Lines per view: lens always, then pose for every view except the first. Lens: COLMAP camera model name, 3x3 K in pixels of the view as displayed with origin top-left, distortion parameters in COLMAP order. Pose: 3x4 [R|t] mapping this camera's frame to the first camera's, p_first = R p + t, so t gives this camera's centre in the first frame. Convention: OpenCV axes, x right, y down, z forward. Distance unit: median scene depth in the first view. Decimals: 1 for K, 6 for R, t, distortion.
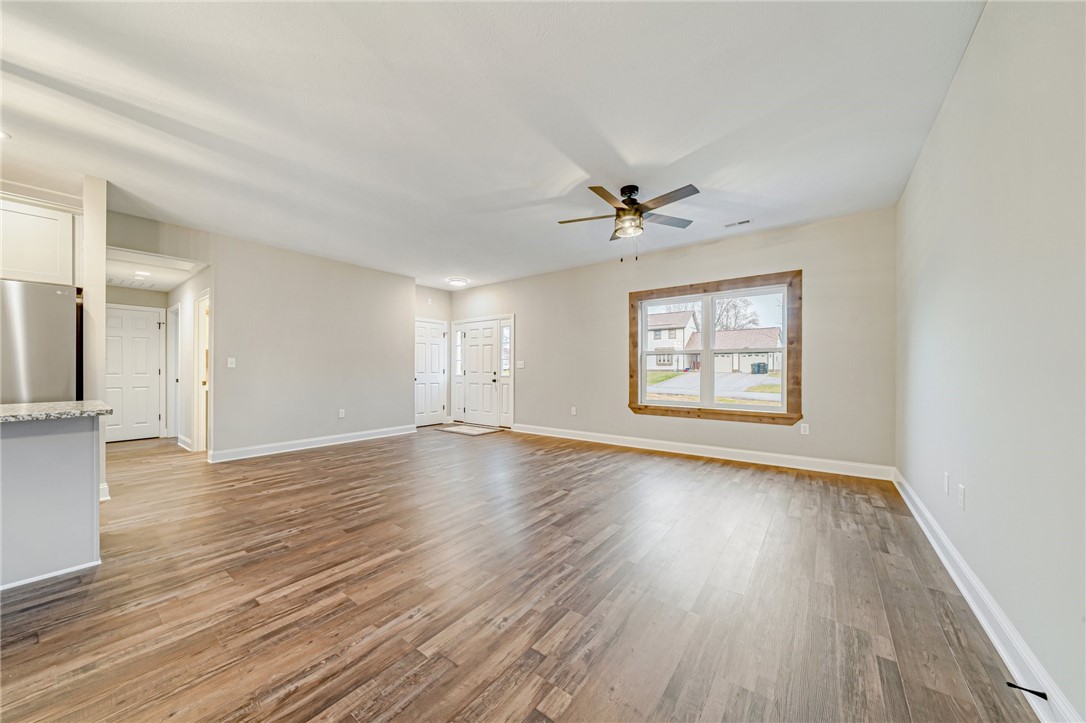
lens RADIAL K [[375.3, 0, 538.6], [0, 375.3, 370.2], [0, 0, 1]] dist [-0.005184, -0.000033]
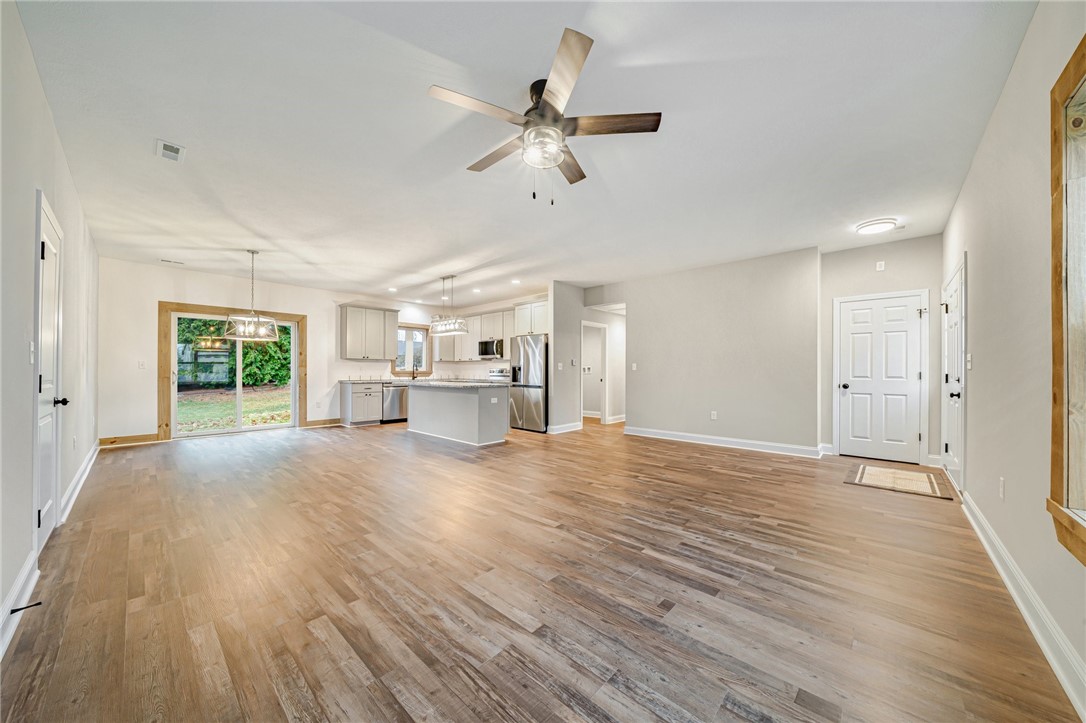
lens RADIAL K [[375.3, 0, 538.6], [0, 375.3, 370.2], [0, 0, 1]] dist [-0.005184, -0.000033]
pose [[-0.095639, -0.003237, -0.995411, 0.707412], [-0.004846, 0.999984, -0.002786, -0.001423], [0.995404, 0.004557, -0.095653, 0.849208]]
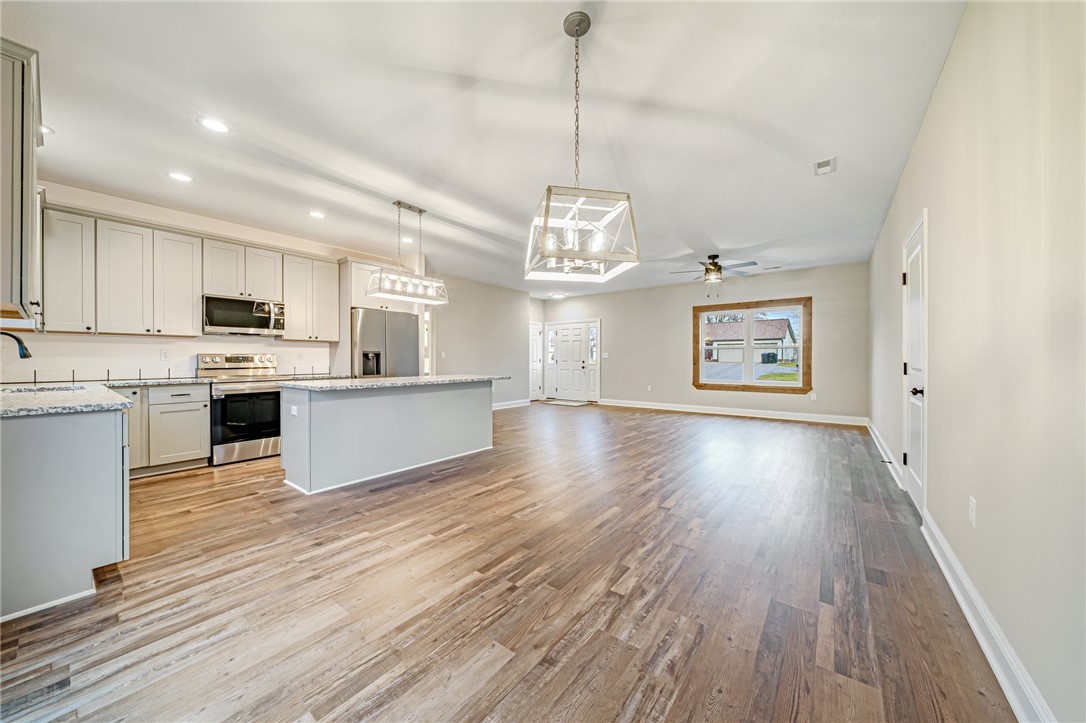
lens RADIAL K [[378.8, 0, 537.2], [0, 378.8, 360.6], [0, 0, 1]] dist [-0.006623, 0.000251]
pose [[0.999934, 0.000464, -0.011460, -0.453592], [-0.000439, 0.999997, 0.002195, 0.000771], [0.011461, -0.002189, 0.999932, -0.628882]]
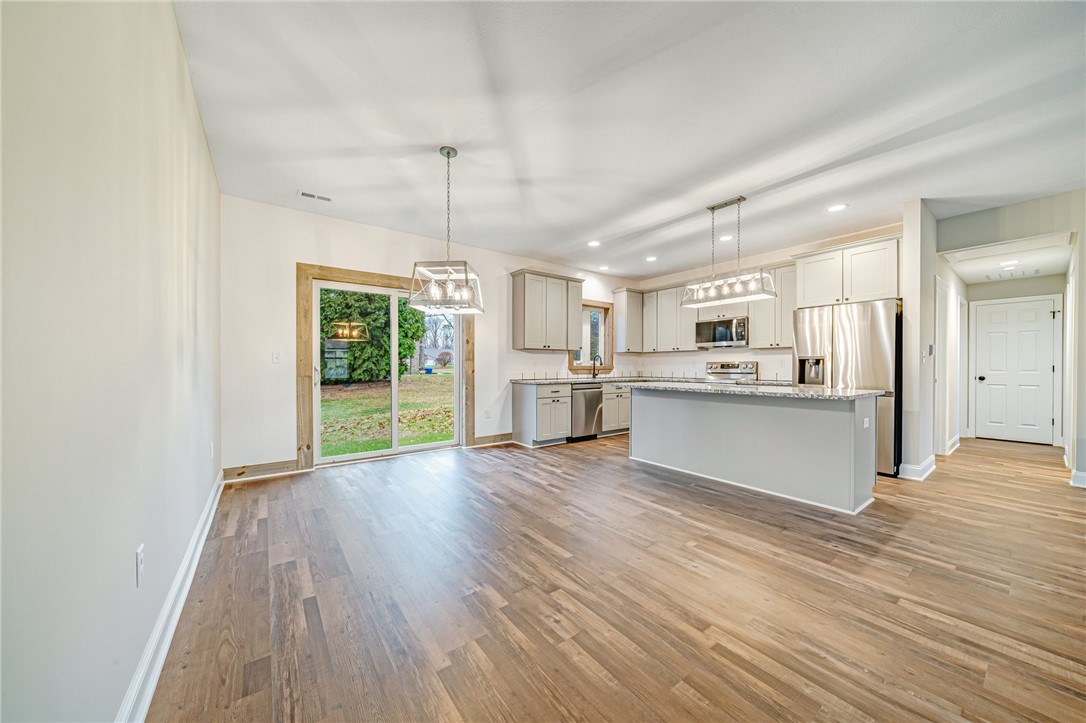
lens RADIAL K [[374.7, 0, 540.0], [0, 374.7, 368.4], [0, 0, 1]] dist [-0.002104, -0.000122]
pose [[-0.279167, 0.005293, -0.960228, 0.193611], [-0.002111, 0.999979, 0.006126, 0.001419], [0.960240, 0.003737, -0.279150, 0.157066]]
